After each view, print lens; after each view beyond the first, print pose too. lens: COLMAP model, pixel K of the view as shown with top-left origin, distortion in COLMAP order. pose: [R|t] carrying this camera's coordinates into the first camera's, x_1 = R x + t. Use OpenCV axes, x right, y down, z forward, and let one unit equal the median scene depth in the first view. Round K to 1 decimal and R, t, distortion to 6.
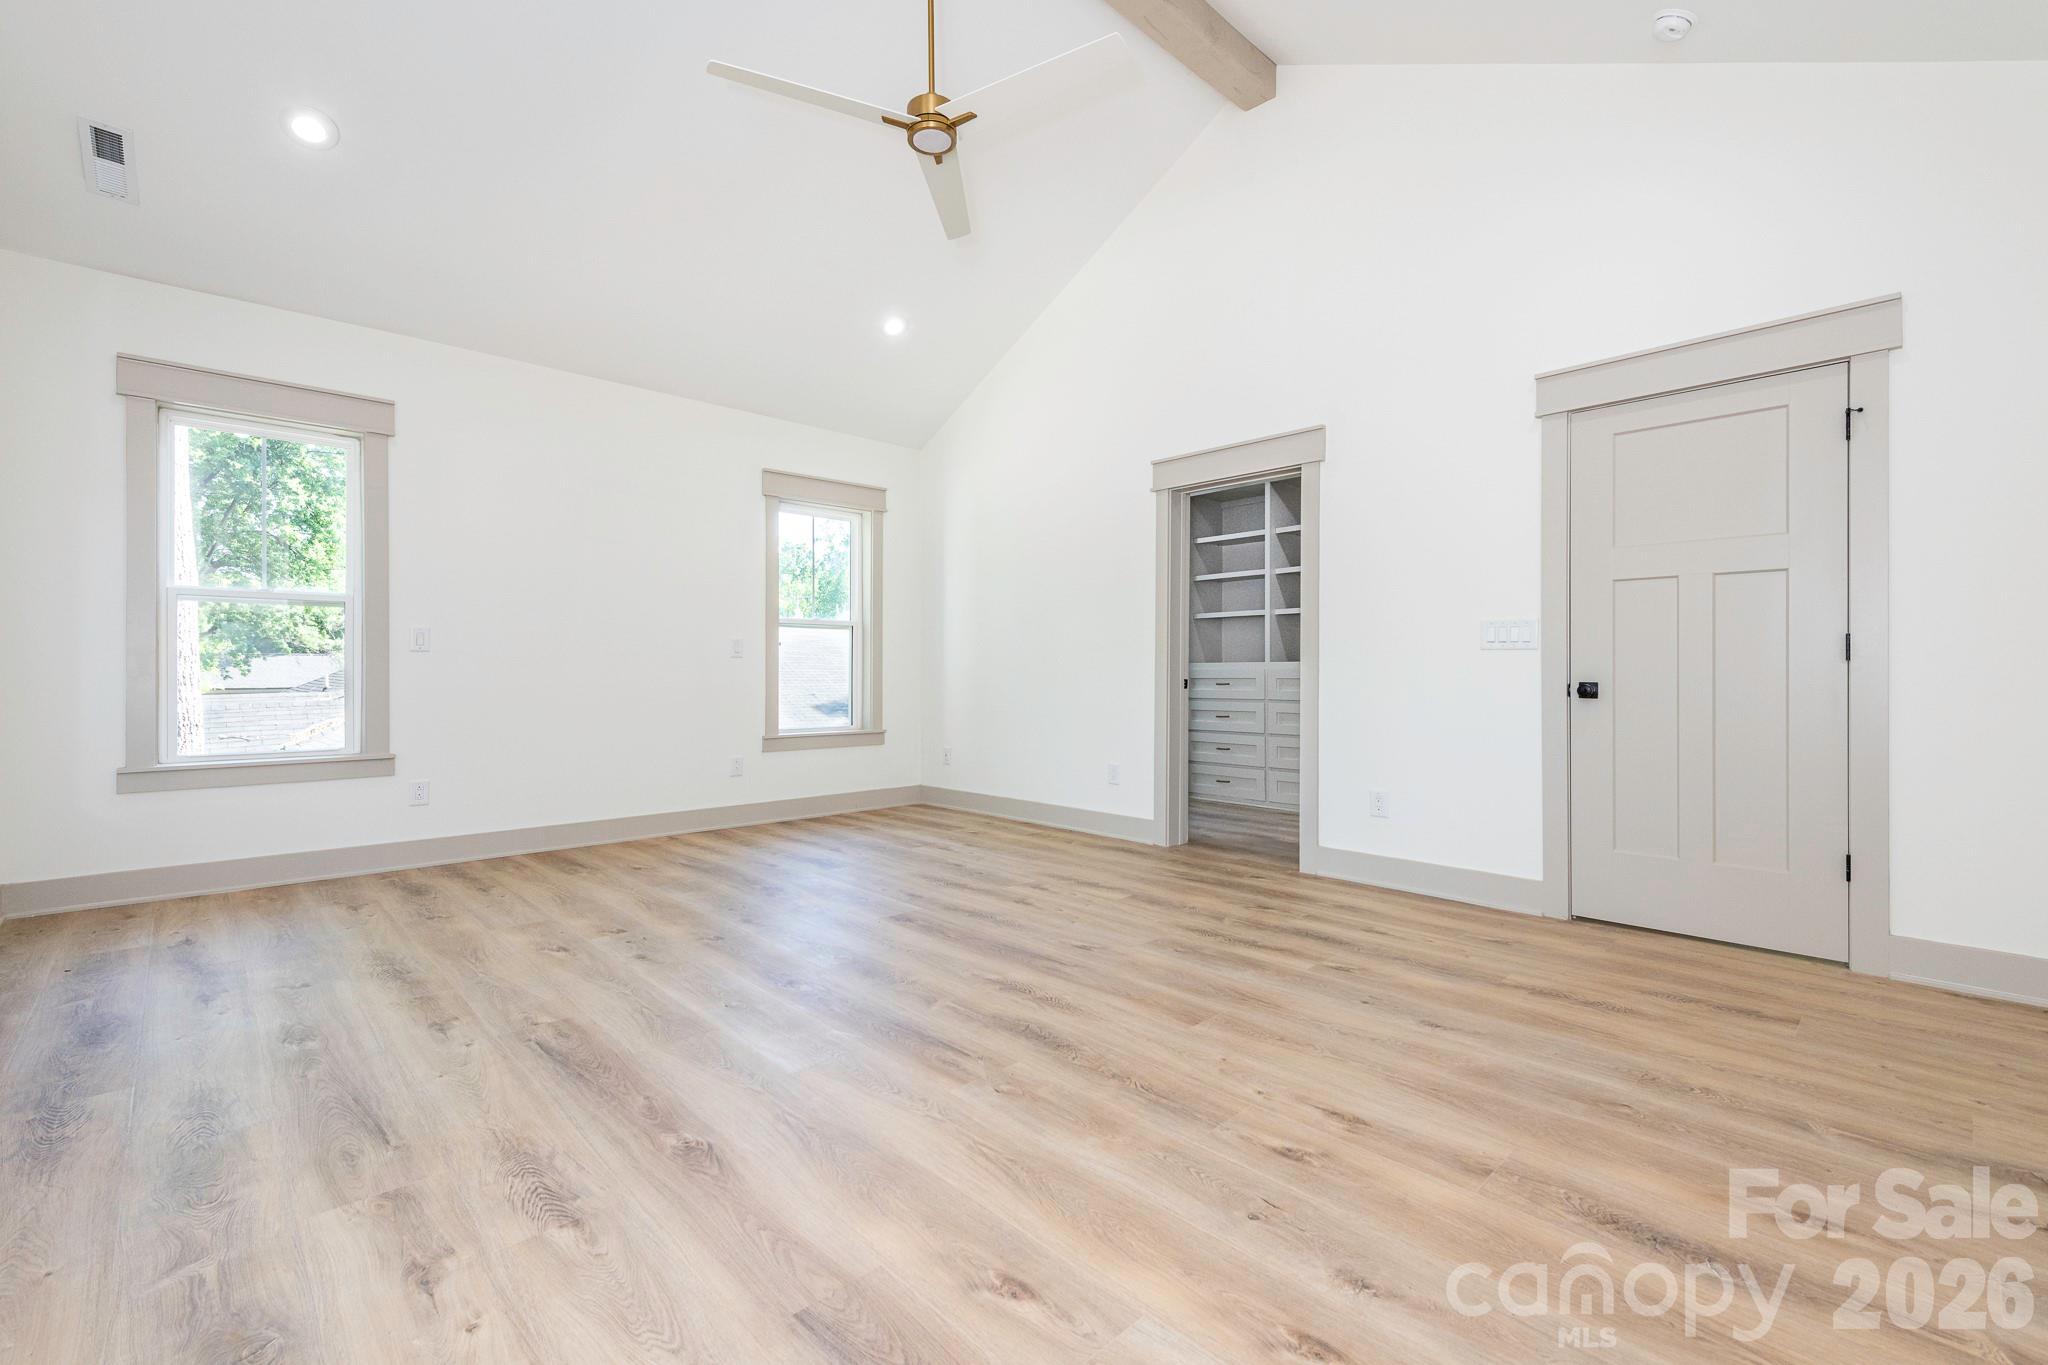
lens RADIAL K [[845.0, 0, 1029.6], [0, 845.0, 669.0], [0, 0, 1]] dist [0.012596, -0.000014]
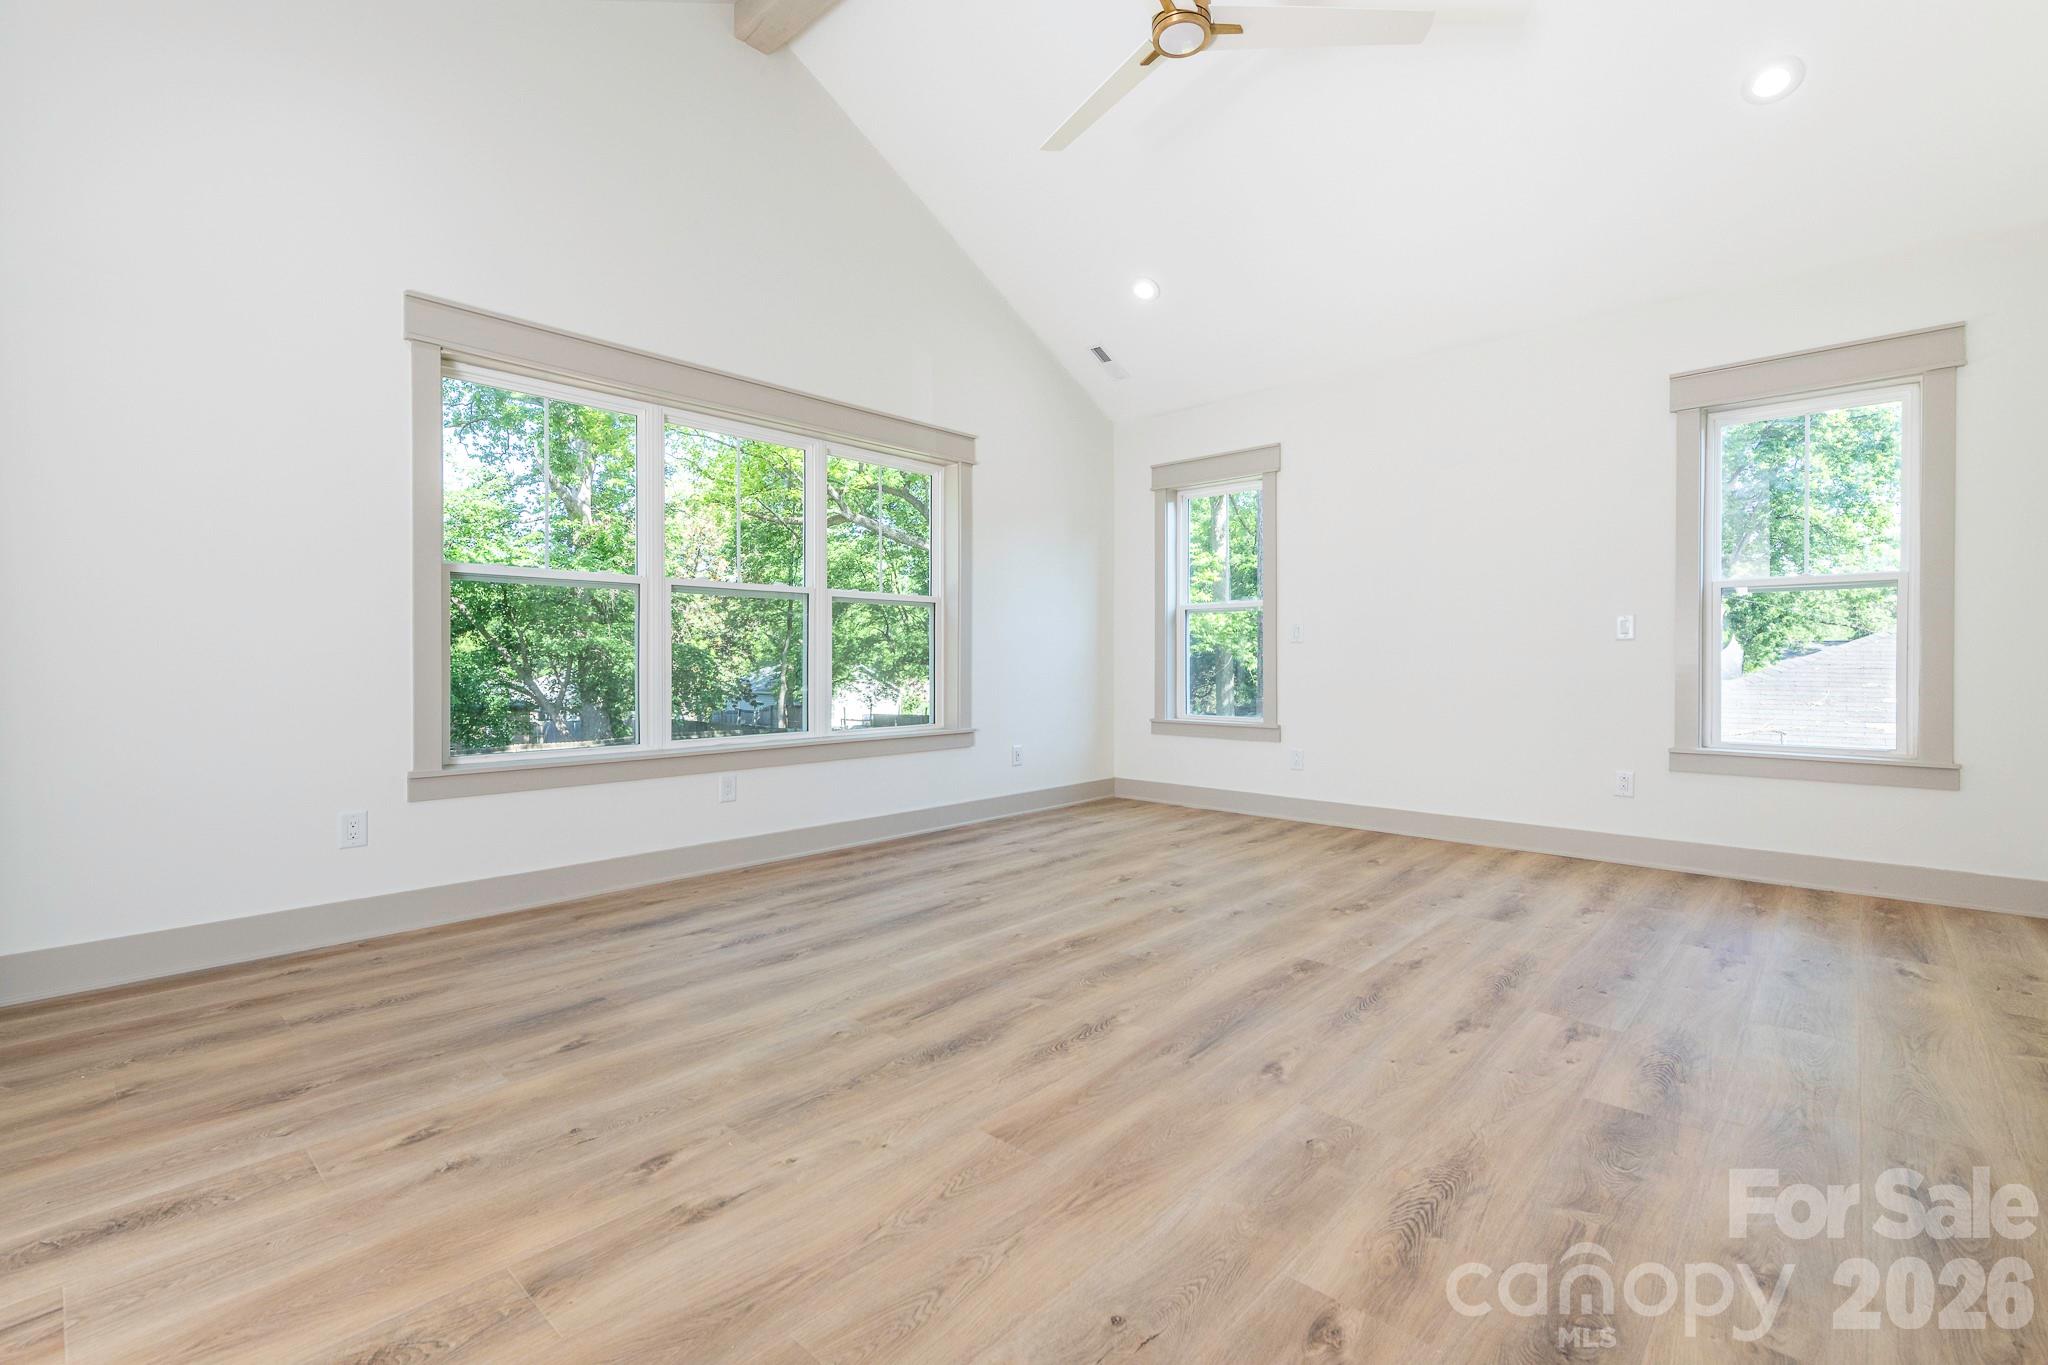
lens RADIAL K [[897.7, 0, 1021.0], [0, 897.7, 661.1], [0, 0, 1]] dist [0.018850, -0.010496]
pose [[0.078715, -0.001643, -0.996896, 0.857746], [0.003503, 0.999993, -0.001372, 0.009130], [0.996891, -0.003384, 0.078720, 0.846412]]
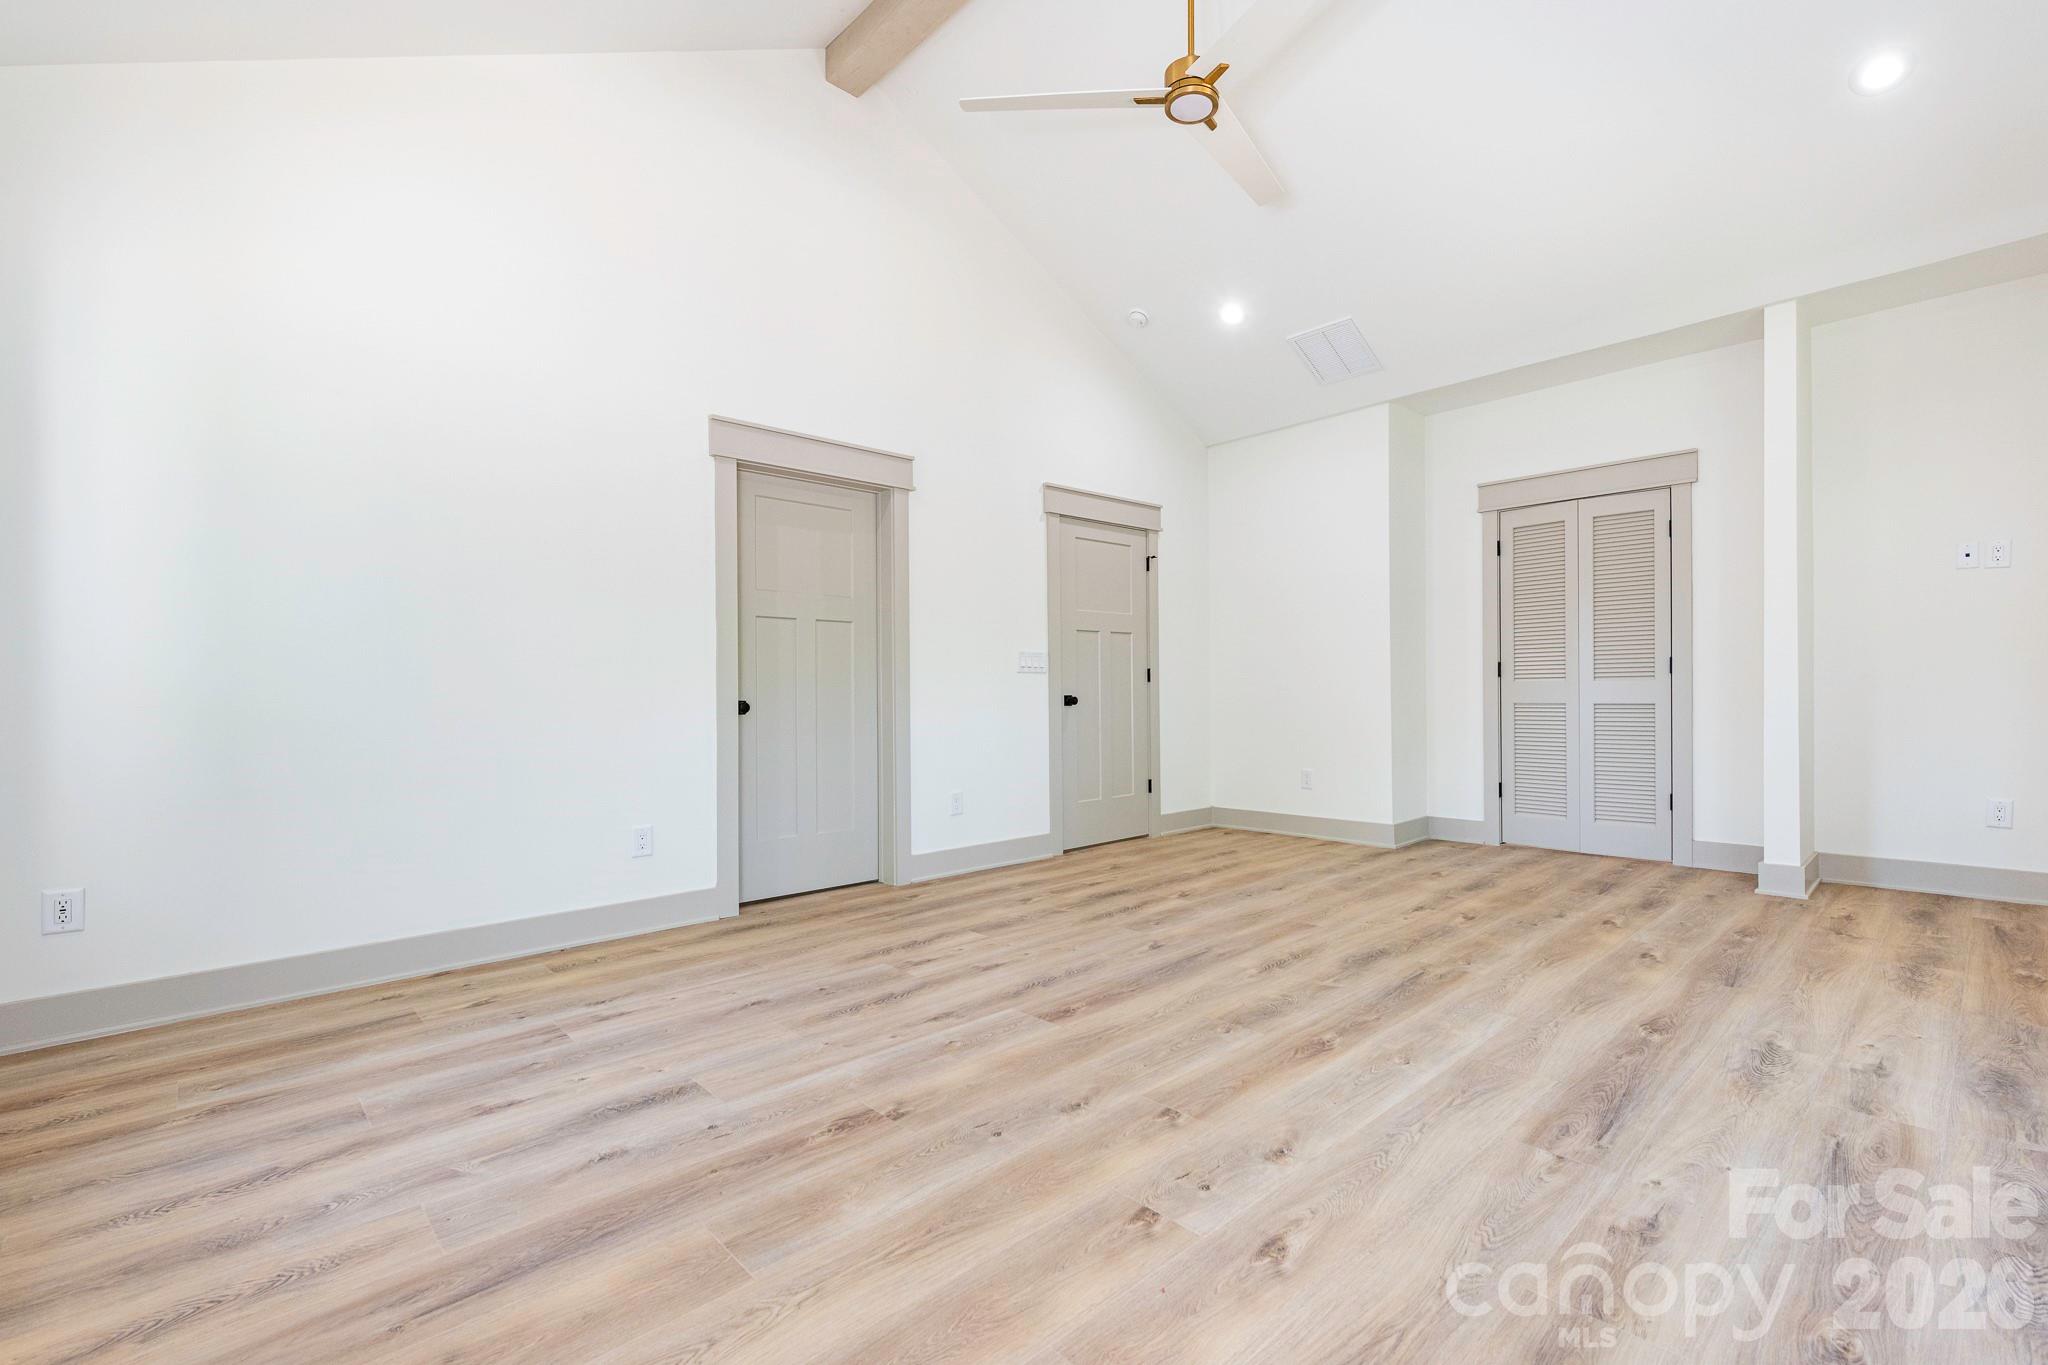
lens RADIAL K [[917.8, 0, 1024.0], [0, 917.8, 682.5], [0, 0, 1]] dist [-0.000396, -0.000213]
pose [[0.029396, 0.005102, 0.999555, -1.239133], [0.010237, 0.999933, -0.005405, 0.001666], [-0.999515, 0.010391, 0.029342, 1.277161]]
